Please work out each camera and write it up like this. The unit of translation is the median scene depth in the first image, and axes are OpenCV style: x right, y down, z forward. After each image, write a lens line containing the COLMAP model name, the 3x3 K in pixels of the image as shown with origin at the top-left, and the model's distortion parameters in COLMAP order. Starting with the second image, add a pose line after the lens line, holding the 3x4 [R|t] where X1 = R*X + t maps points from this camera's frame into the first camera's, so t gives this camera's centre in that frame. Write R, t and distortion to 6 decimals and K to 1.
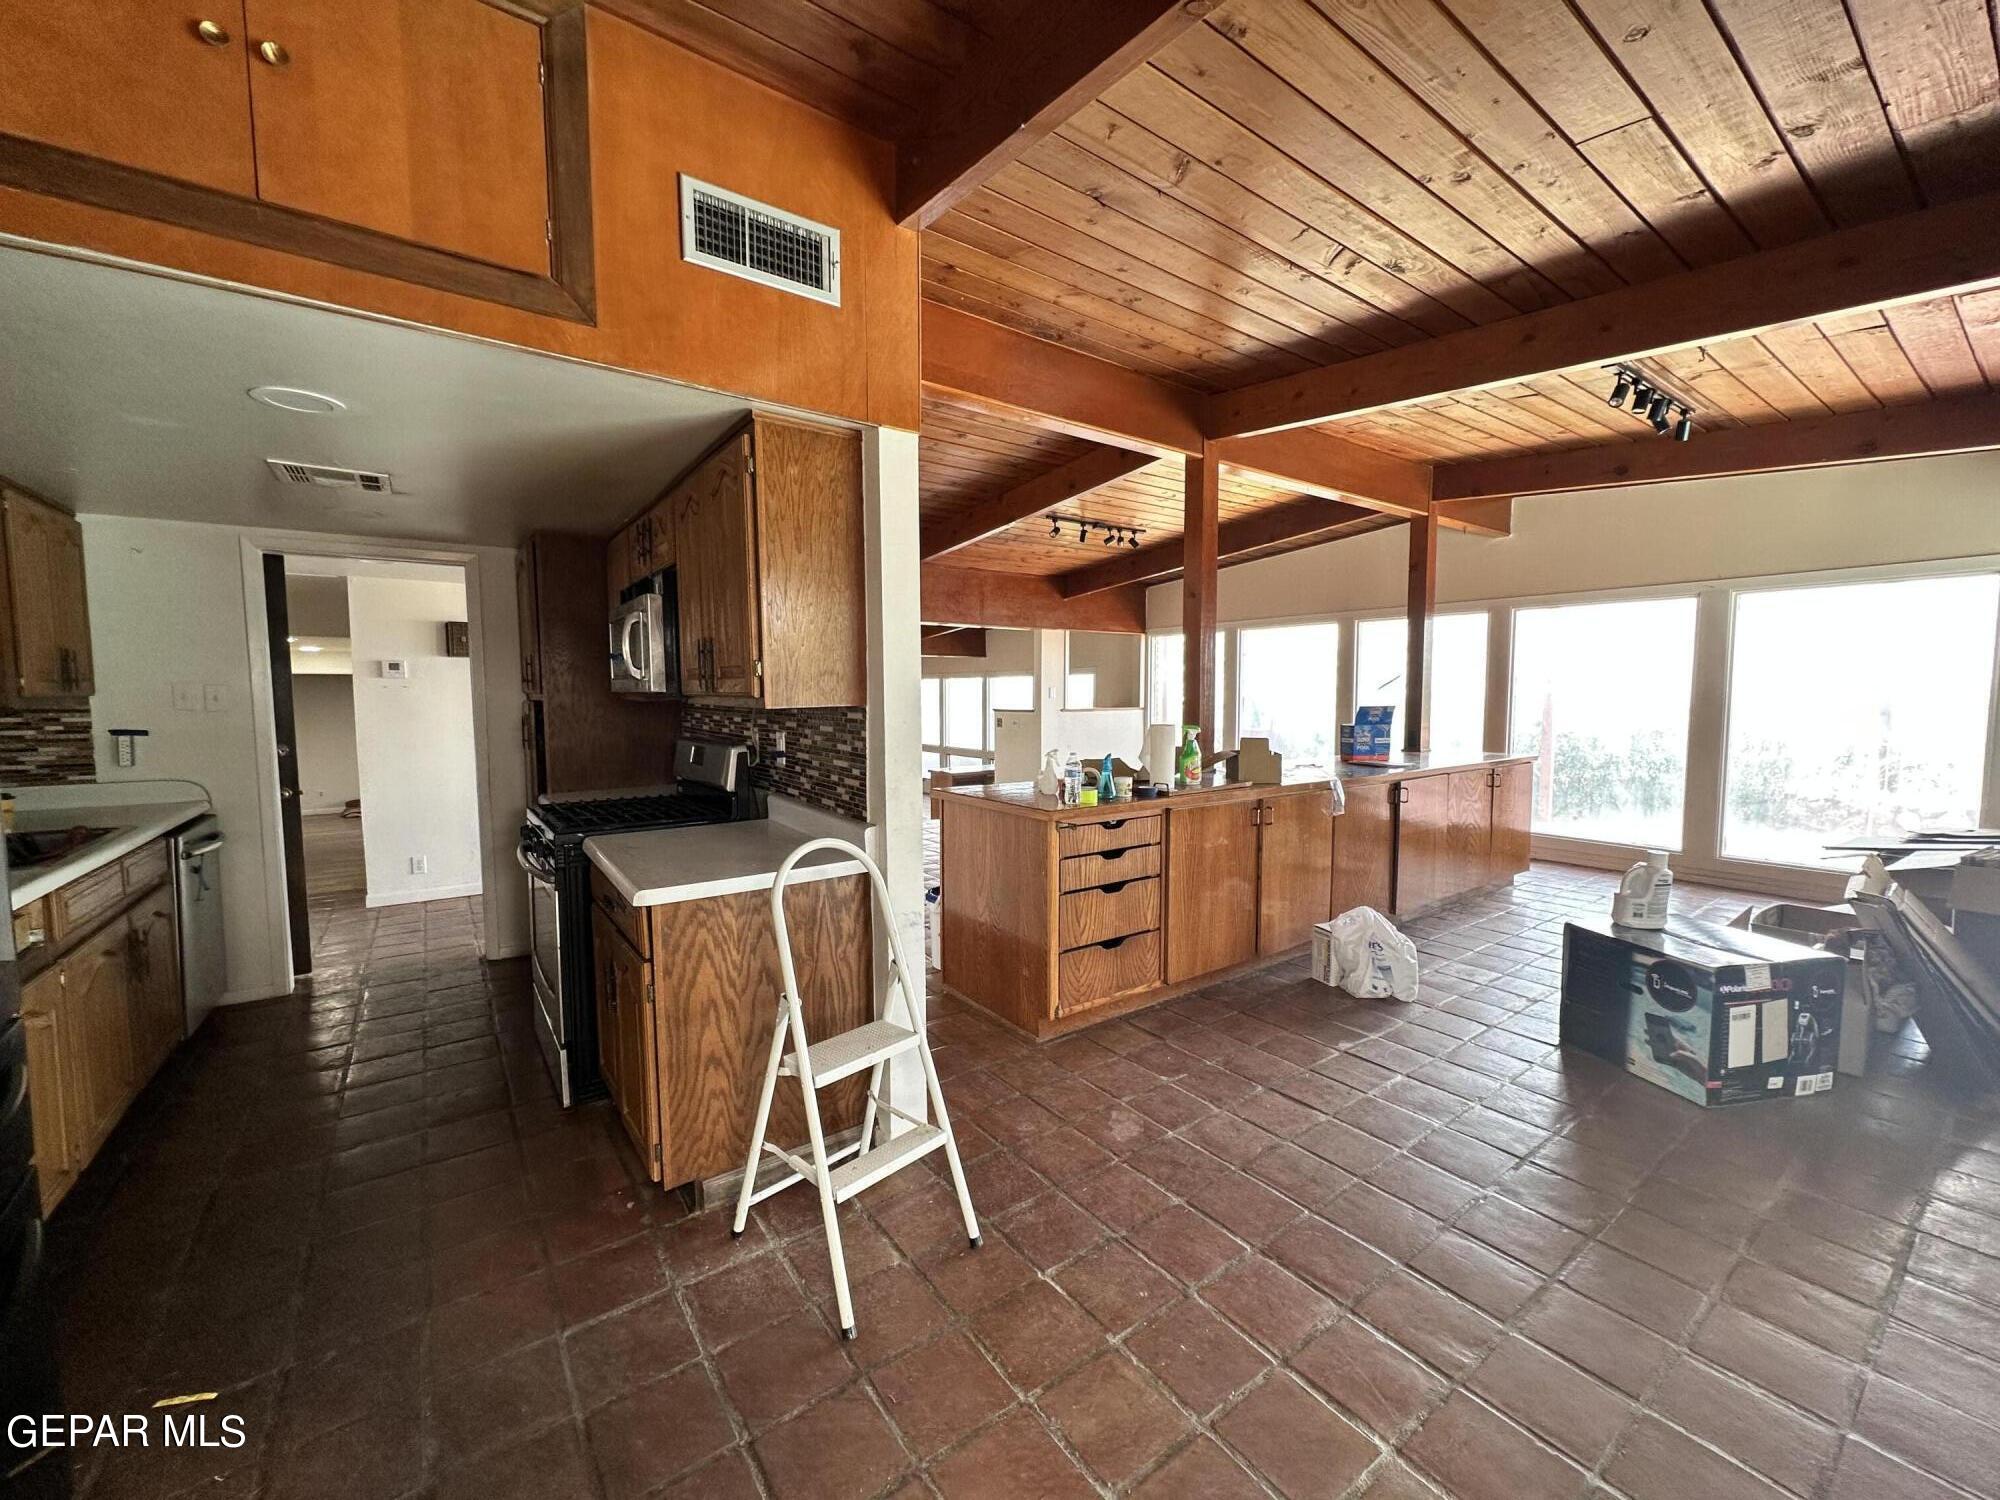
lens RADIAL K [[791.3, 0, 999.4], [0, 791.3, 750.3], [0, 0, 1]] dist [-0.000749, -0.000029]
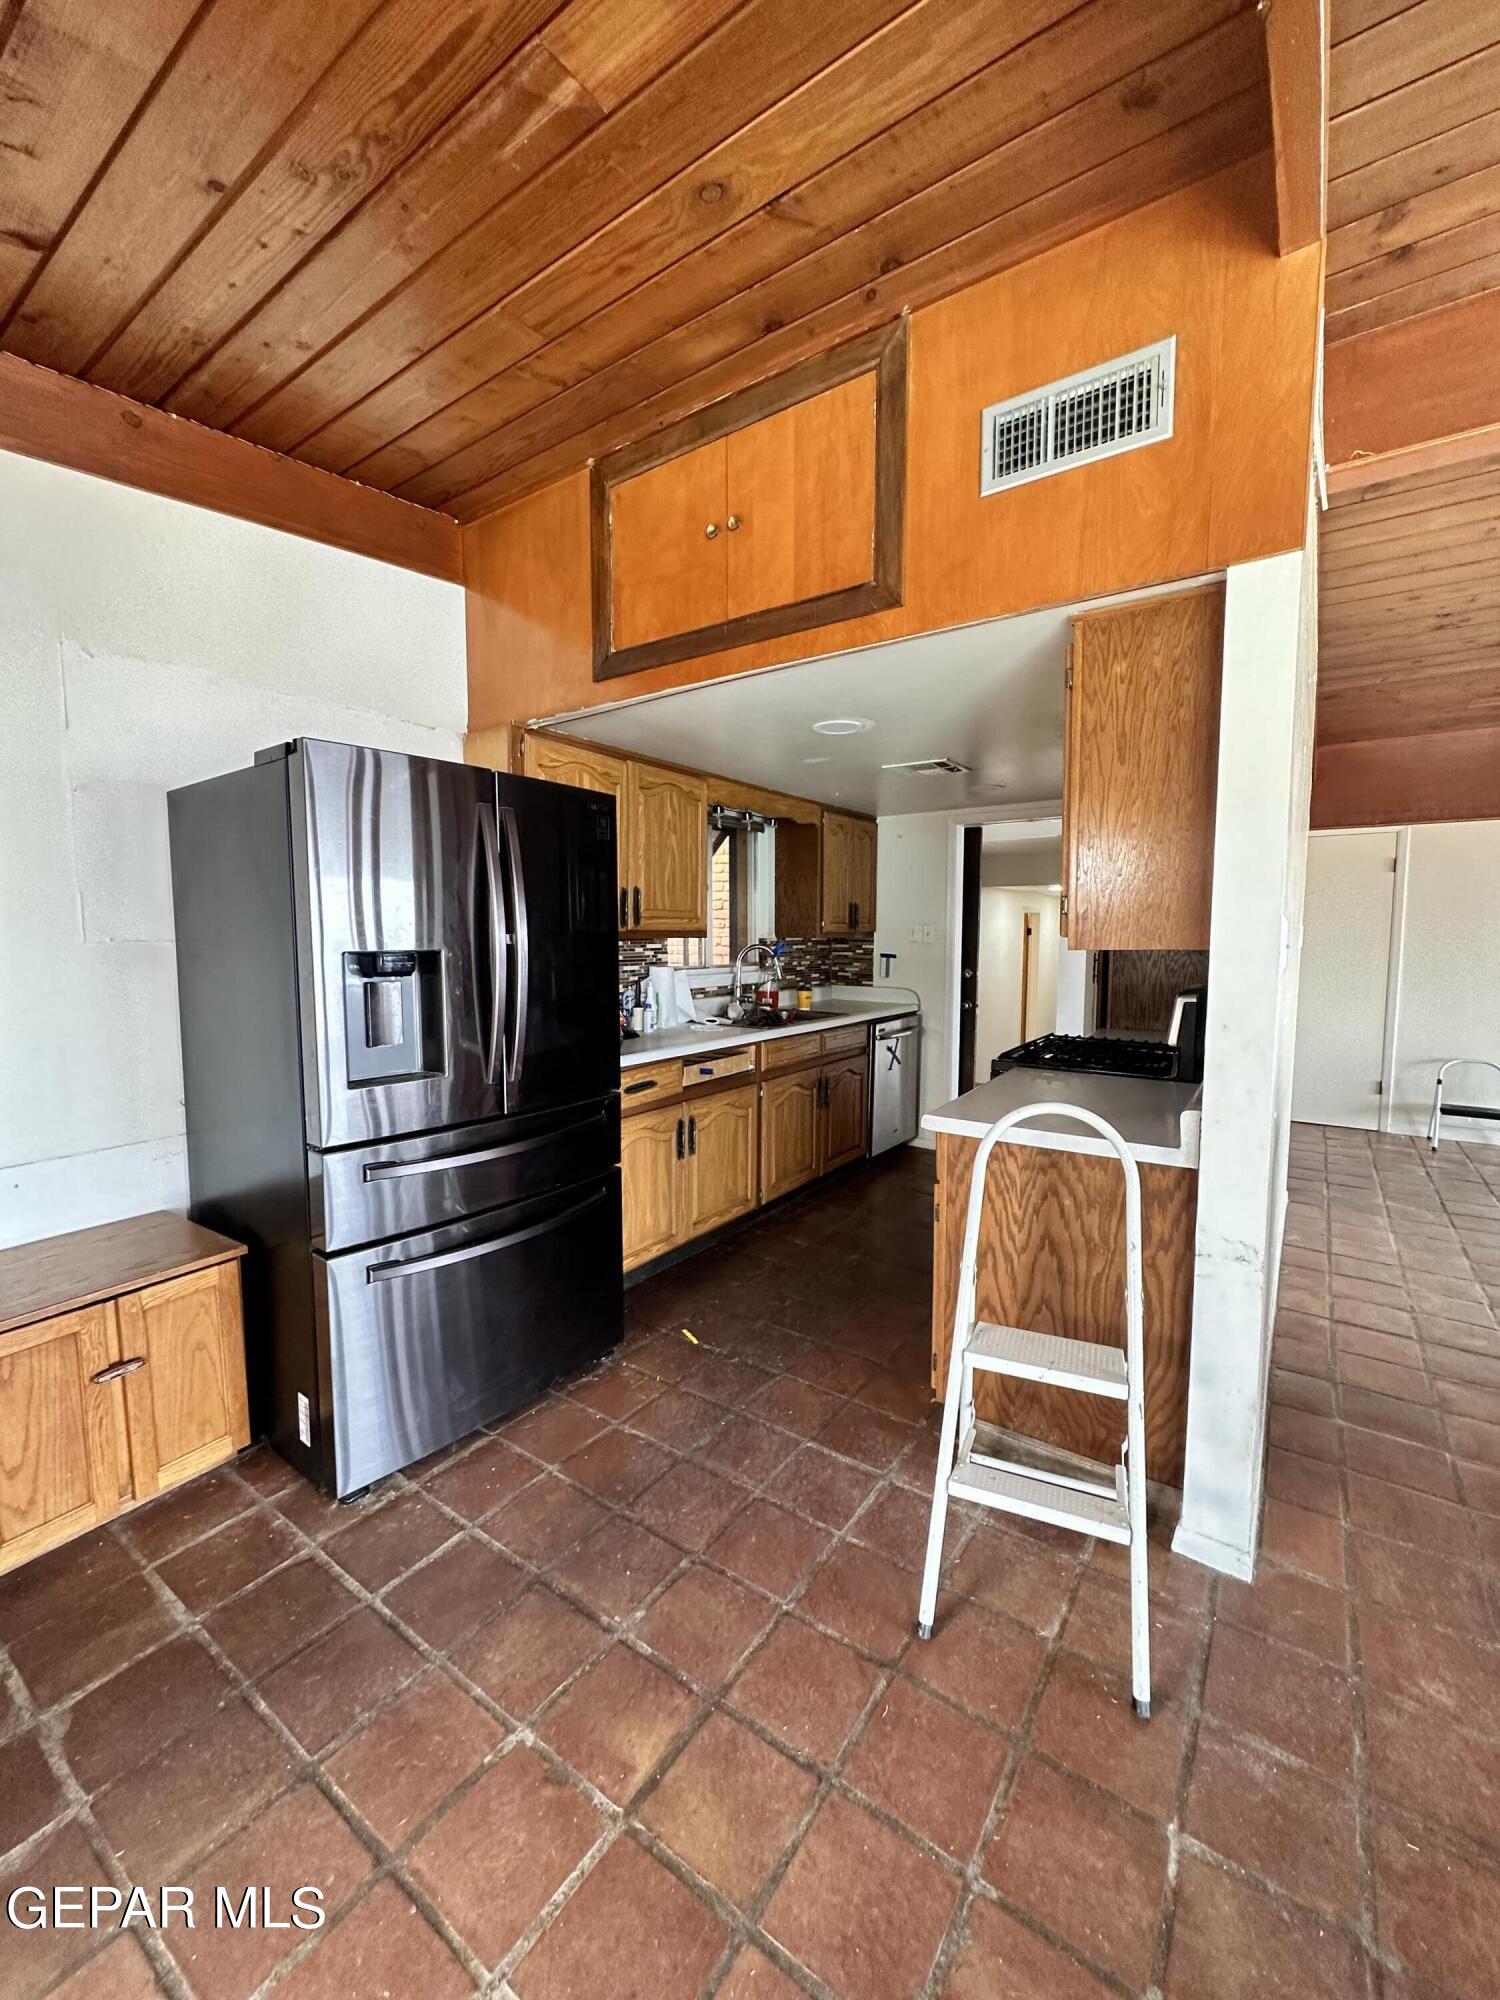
lens RADIAL K [[791.3, 0, 748.2], [0, 791.3, 997.0], [0, 0, 1]] dist [-0.000749, -0.000029]
pose [[0.327225, 0.082156, -0.941368, 0.441807], [-0.072702, 0.995449, 0.061604, -0.029380], [0.942145, 0.048281, 0.331709, 0.377449]]
